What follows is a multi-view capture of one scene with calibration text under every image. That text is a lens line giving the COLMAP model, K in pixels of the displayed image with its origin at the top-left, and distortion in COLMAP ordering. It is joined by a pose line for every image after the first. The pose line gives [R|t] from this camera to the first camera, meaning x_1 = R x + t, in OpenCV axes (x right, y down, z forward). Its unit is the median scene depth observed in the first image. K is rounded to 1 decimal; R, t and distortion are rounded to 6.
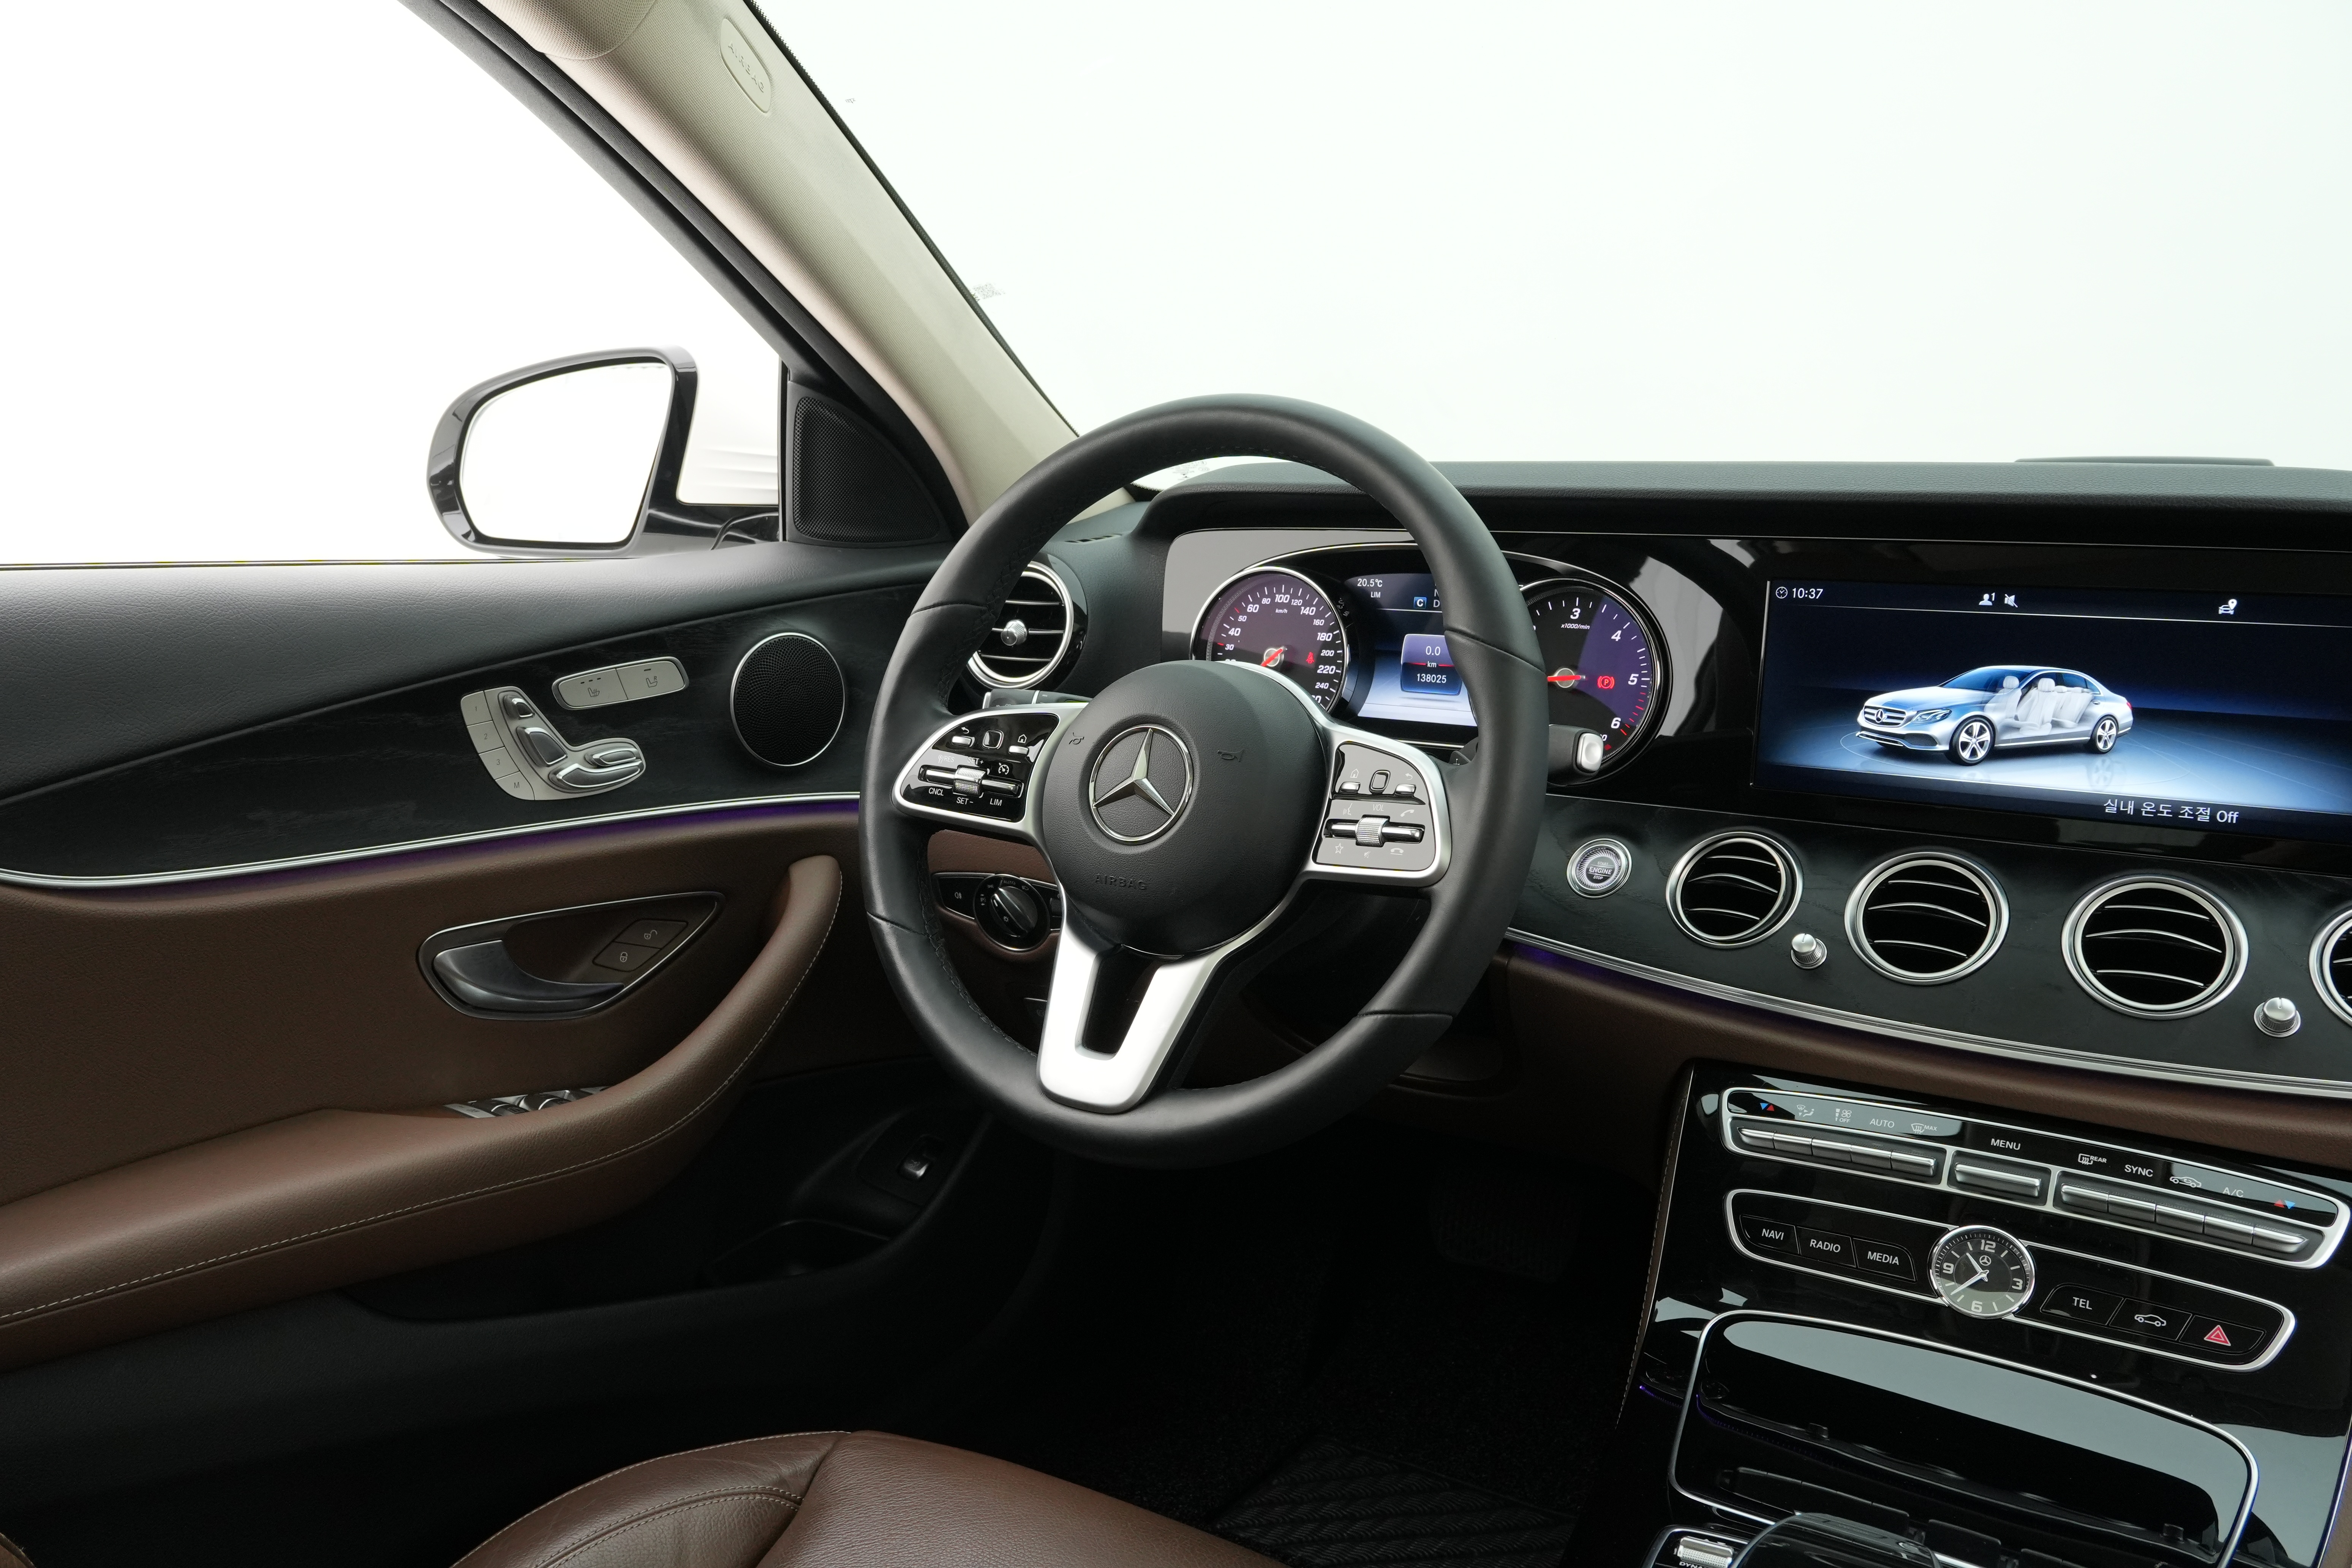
lens RADIAL K [[1720.1, 0, 1176.0], [0, 1720.1, 784.0], [0, 0, 1]] dist [-0.006244, -0.005358]
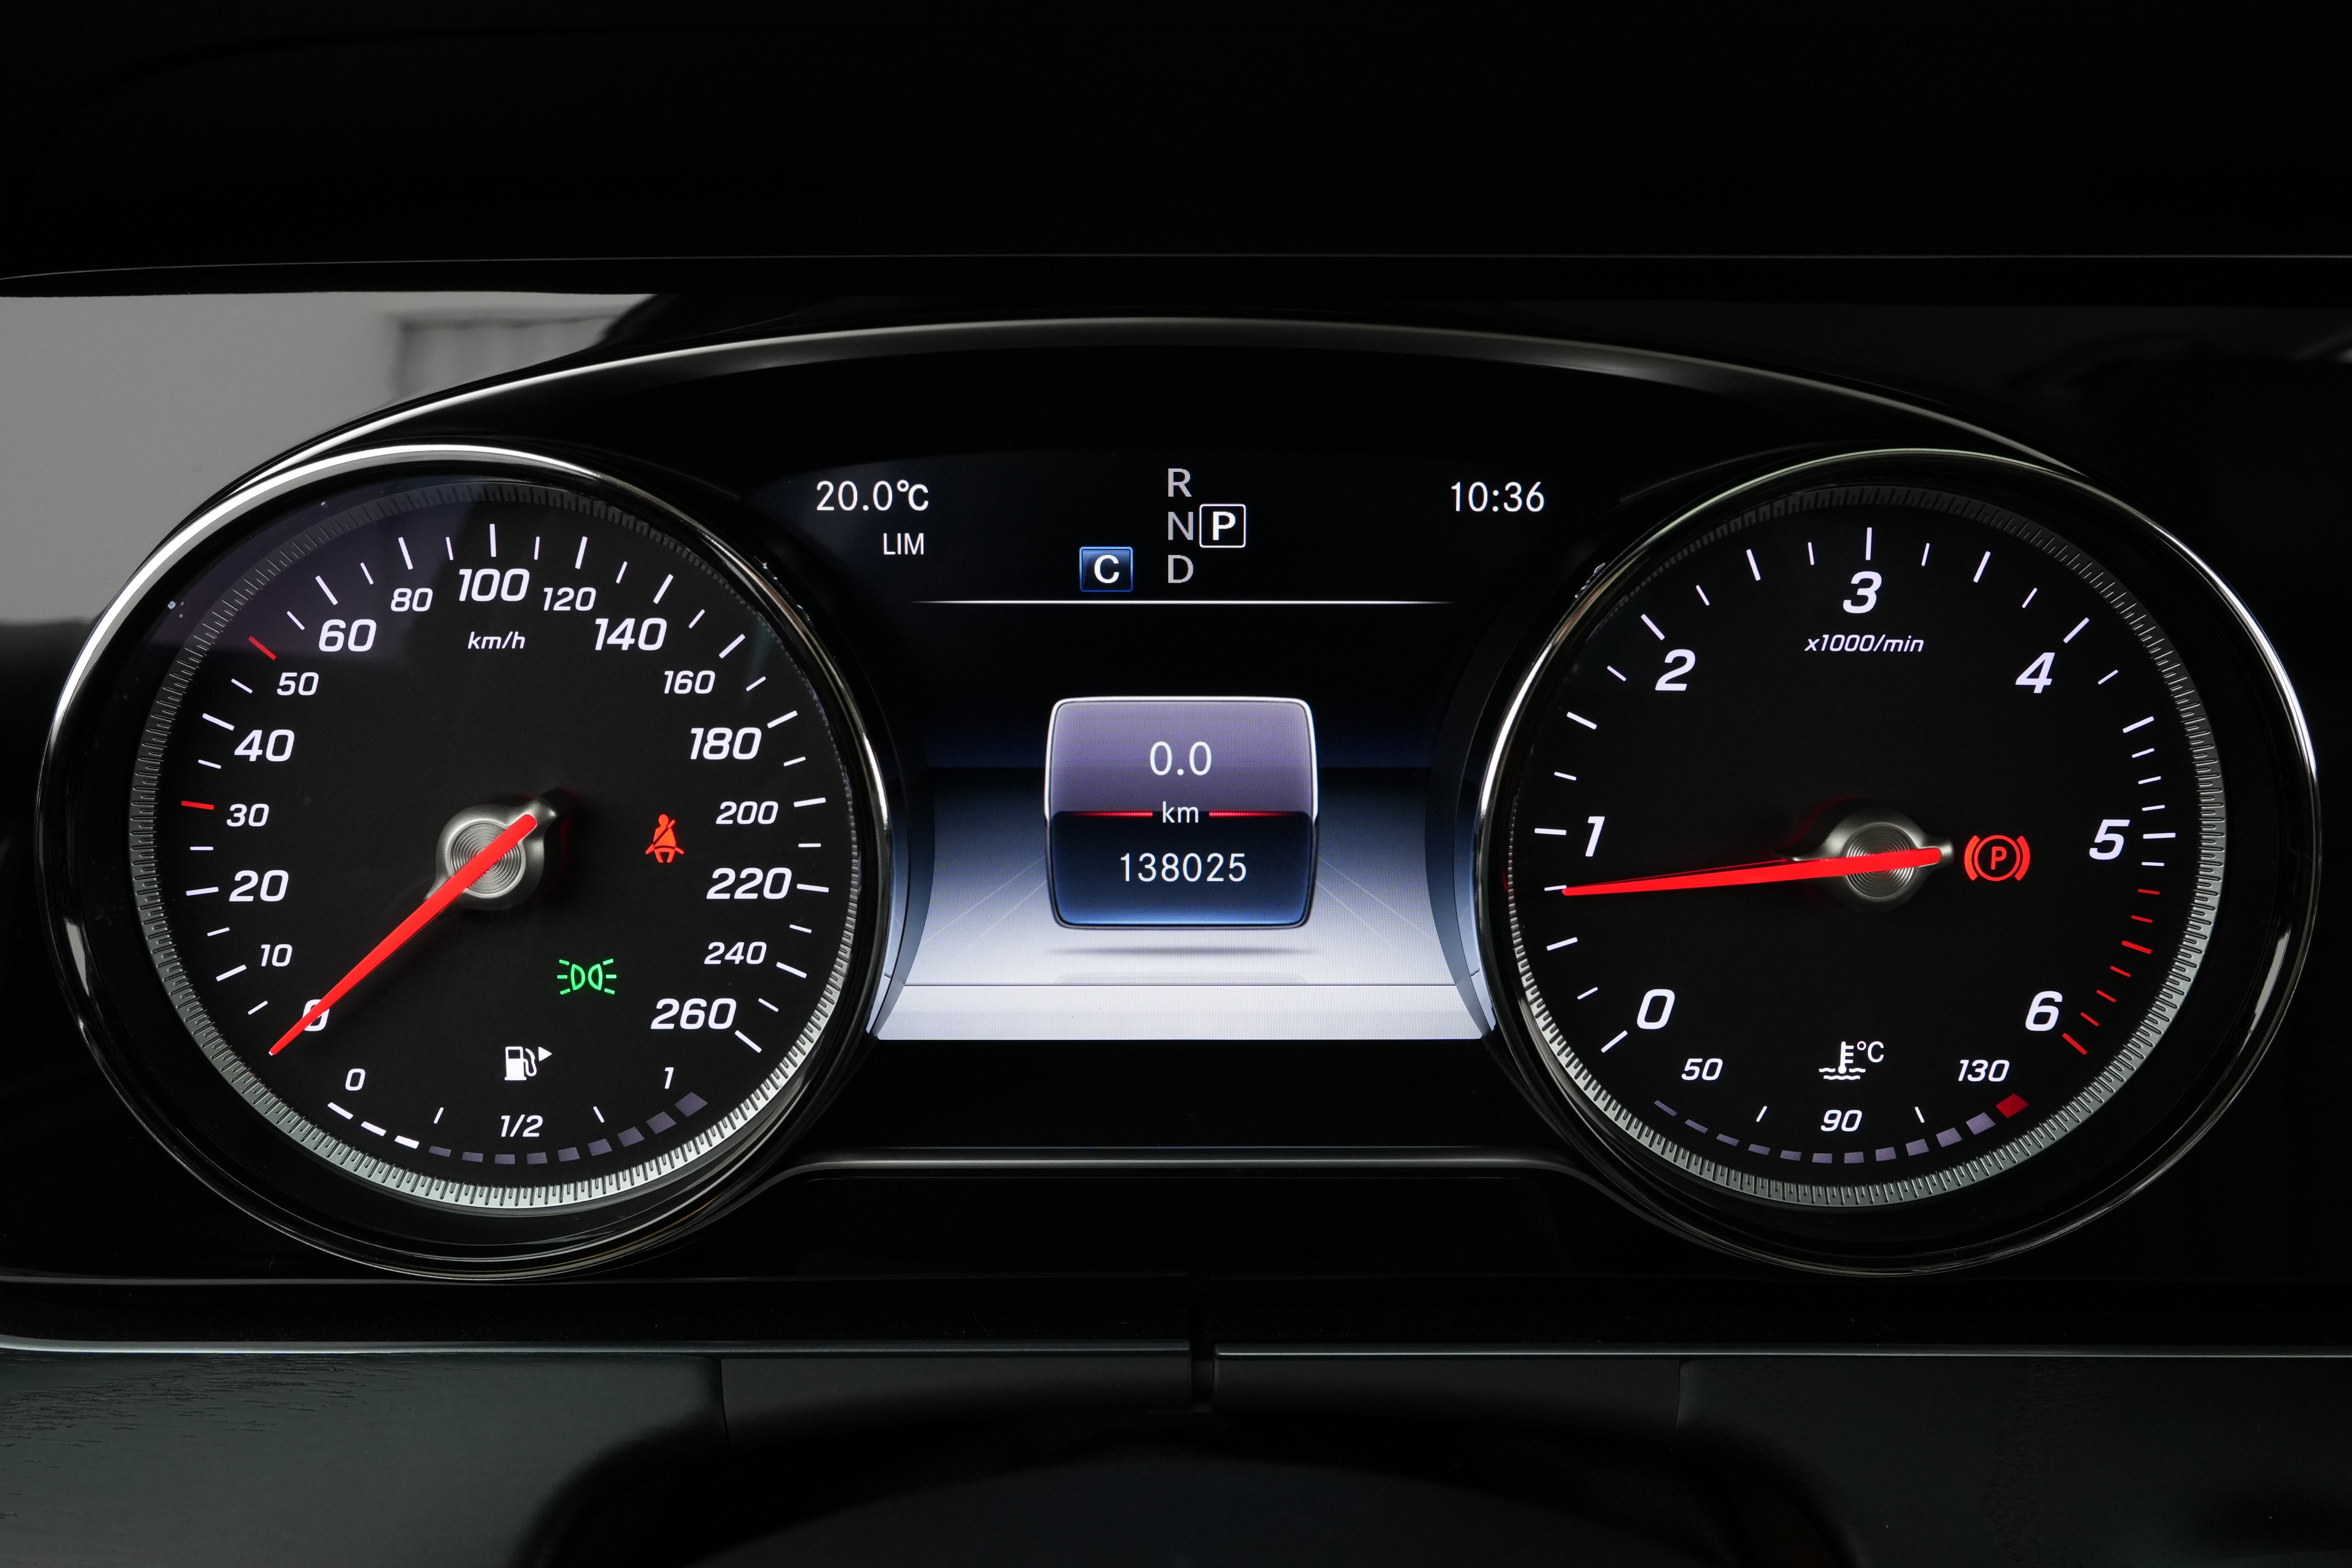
lens RADIAL K [[1822.2, 0, 1165.0], [0, 1822.2, 756.9], [0, 0, 1]] dist [-0.032575, 0.078368]
pose [[0.833037, -0.125676, 0.538754, 0.004708], [0.097040, 0.991951, 0.081347, -0.097571], [-0.544640, -0.015484, 0.838527, 0.763800]]
